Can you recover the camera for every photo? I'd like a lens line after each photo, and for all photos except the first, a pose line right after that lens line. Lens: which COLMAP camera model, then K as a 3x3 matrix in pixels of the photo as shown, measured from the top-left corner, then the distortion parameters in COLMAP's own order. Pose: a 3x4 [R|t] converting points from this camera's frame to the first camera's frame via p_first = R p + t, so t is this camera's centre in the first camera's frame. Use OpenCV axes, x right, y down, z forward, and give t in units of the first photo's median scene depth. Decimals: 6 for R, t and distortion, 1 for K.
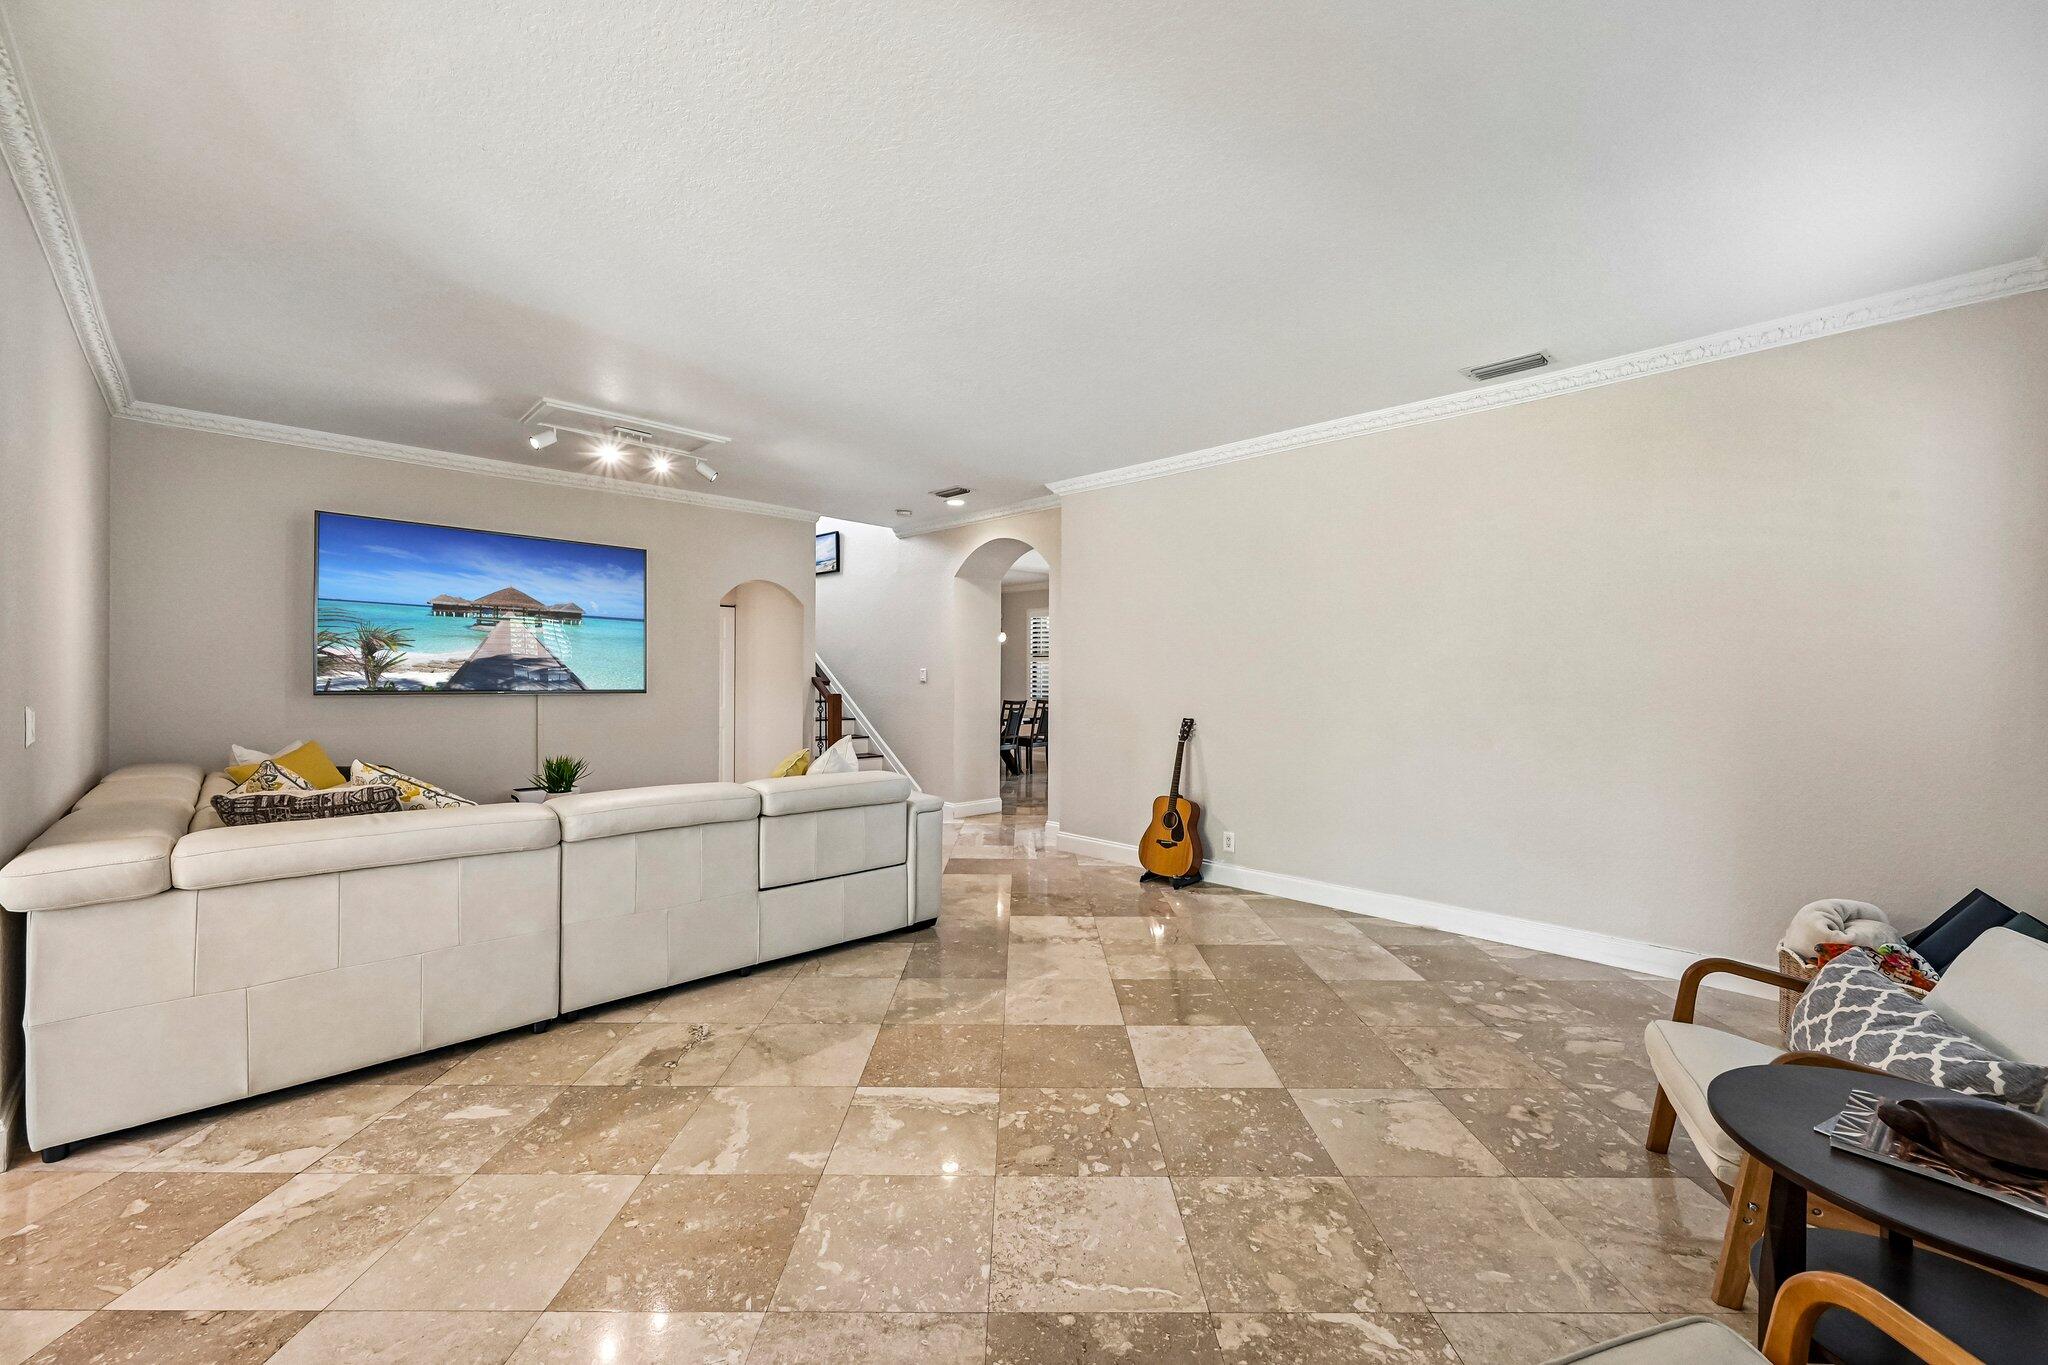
lens RADIAL K [[808.1, 0, 1018.8], [0, 808.1, 677.5], [0, 0, 1]] dist [0.001132, 0.000230]
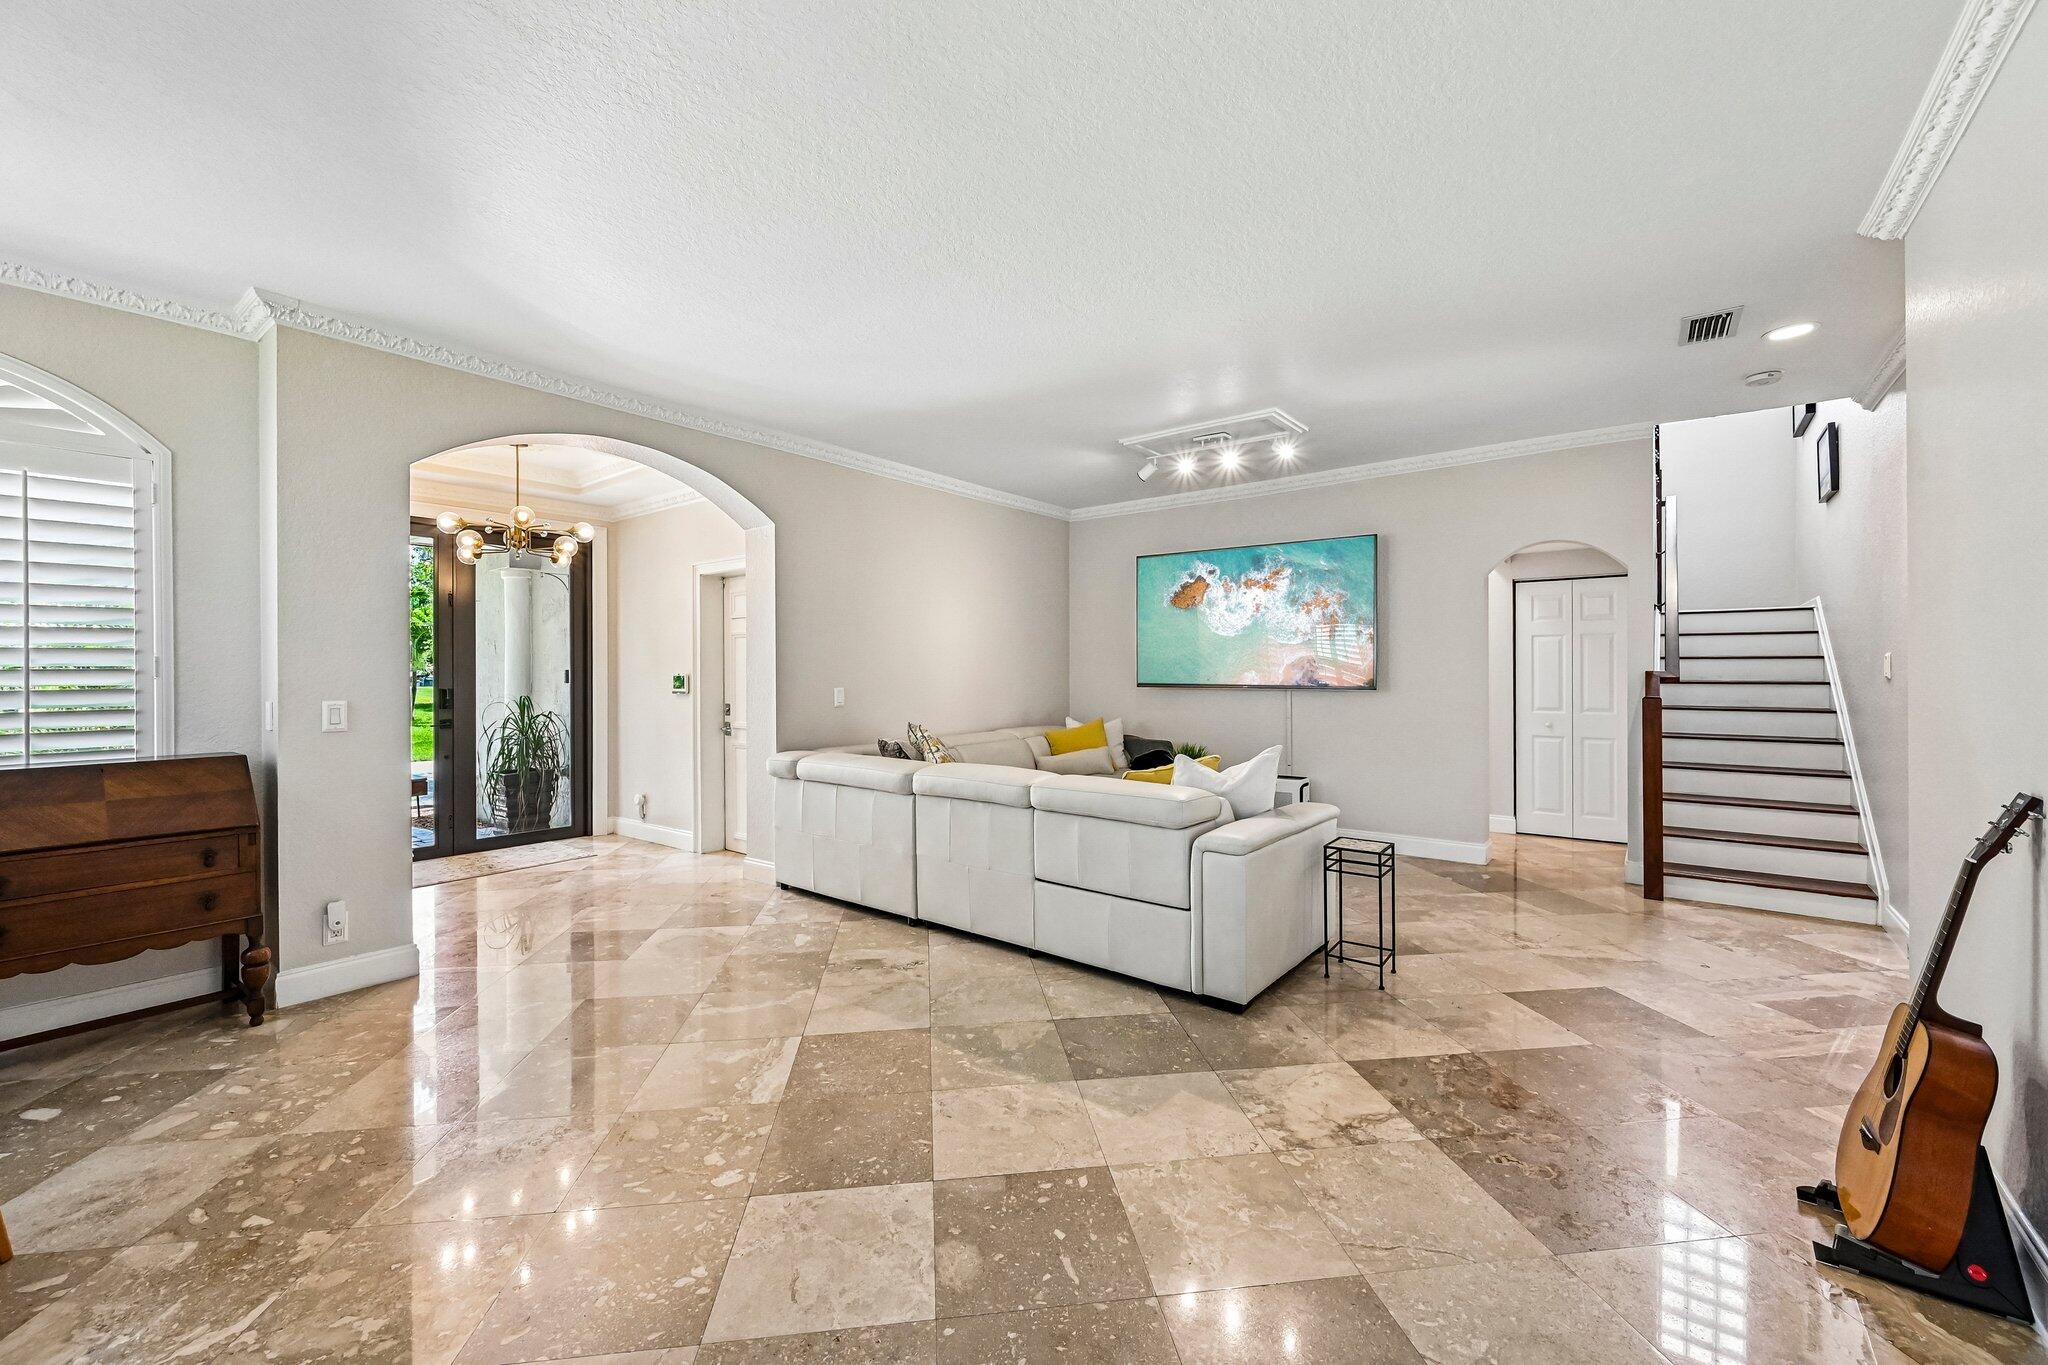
lens RADIAL K [[814.7, 0, 1024.7], [0, 814.7, 665.8], [0, 0, 1]] dist [-0.003276, 0.000243]
pose [[0.125713, -0.015277, -0.991949, 0.870620], [0.005572, 0.999877, -0.014693, 0.007898], [0.992051, -0.003680, 0.125782, 1.044121]]
